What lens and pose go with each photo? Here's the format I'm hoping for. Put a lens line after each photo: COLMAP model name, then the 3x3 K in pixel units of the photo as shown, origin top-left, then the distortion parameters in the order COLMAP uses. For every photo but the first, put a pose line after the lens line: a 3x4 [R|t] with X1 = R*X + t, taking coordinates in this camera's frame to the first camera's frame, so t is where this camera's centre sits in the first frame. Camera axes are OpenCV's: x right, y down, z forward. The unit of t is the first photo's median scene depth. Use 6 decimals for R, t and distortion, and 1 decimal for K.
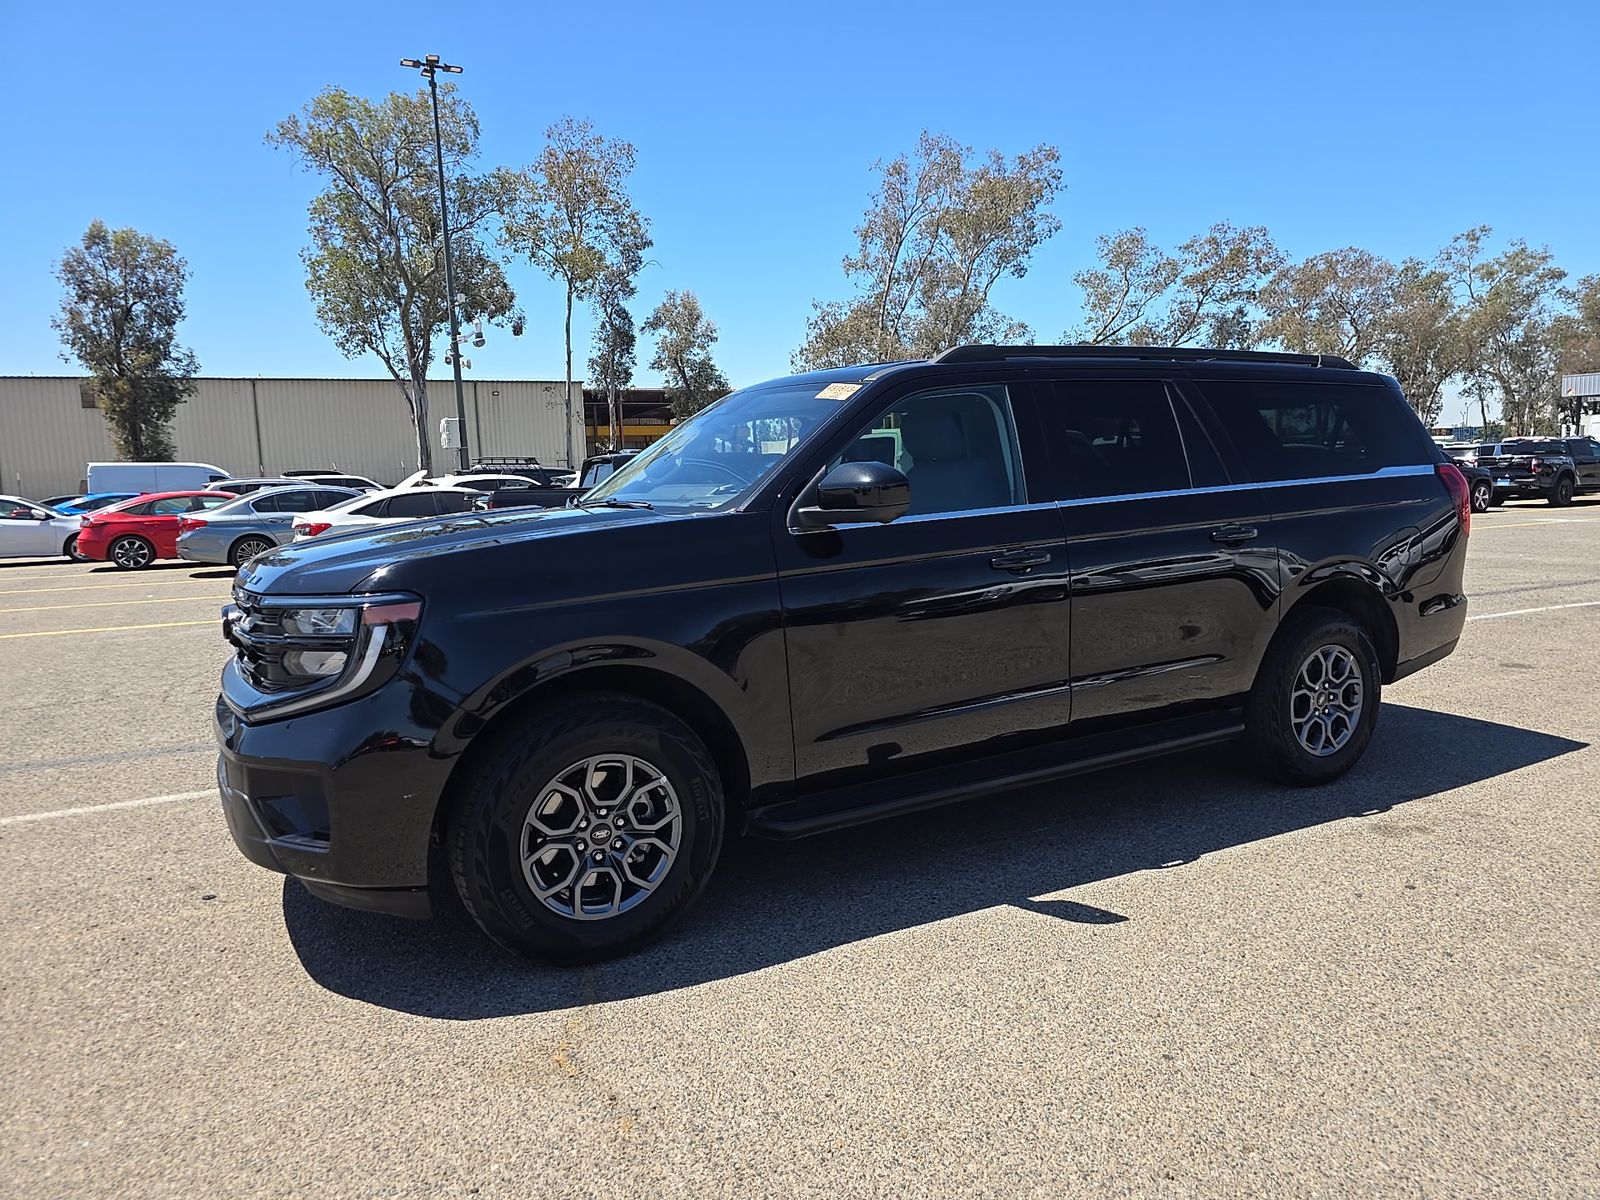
lens RADIAL K [[1084.7, 0, 803.4], [0, 1084.7, 594.3], [0, 0, 1]] dist [0.018853, -0.008787]
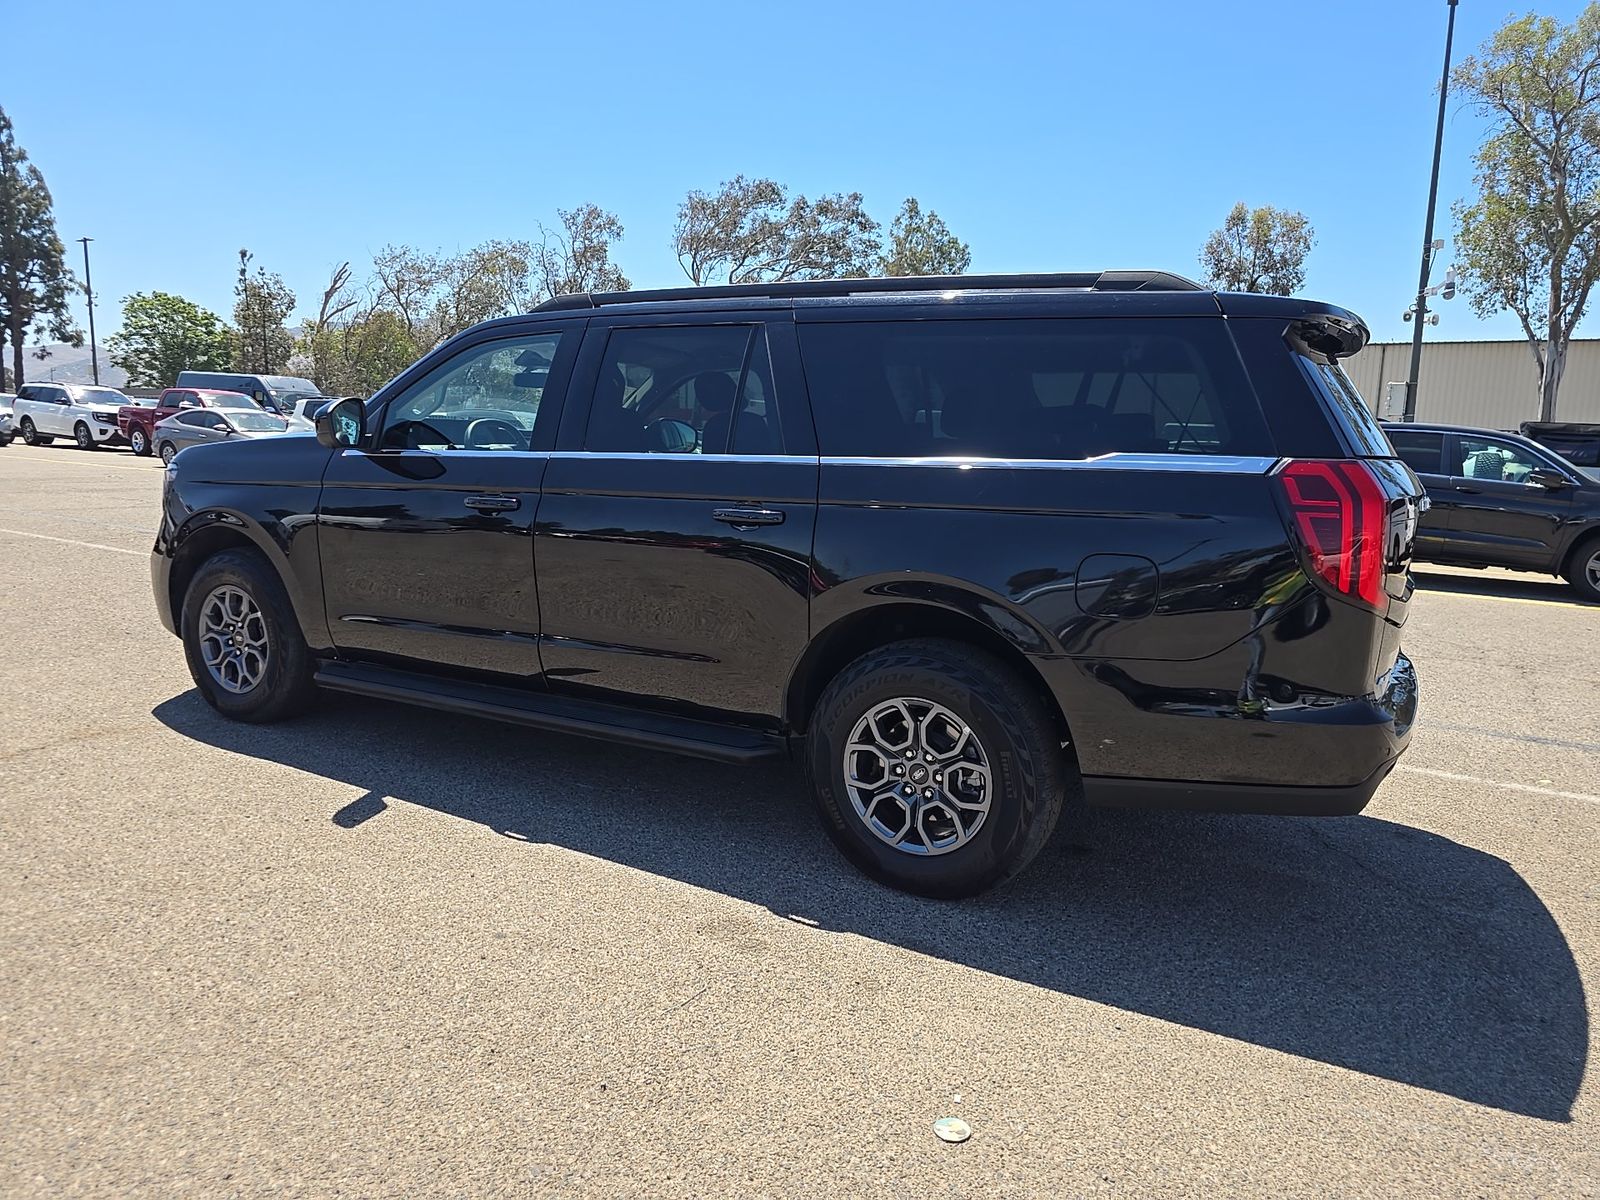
lens RADIAL K [[1084.7, 0, 825.5], [0, 1084.7, 604.5], [0, 0, 1]] dist [0.018853, -0.008787]
pose [[0.524230, 0.176507, -0.833084, 0.122084], [-0.145067, 0.982494, 0.116877, -0.009770], [0.839130, 0.059582, 0.540658, 0.070618]]
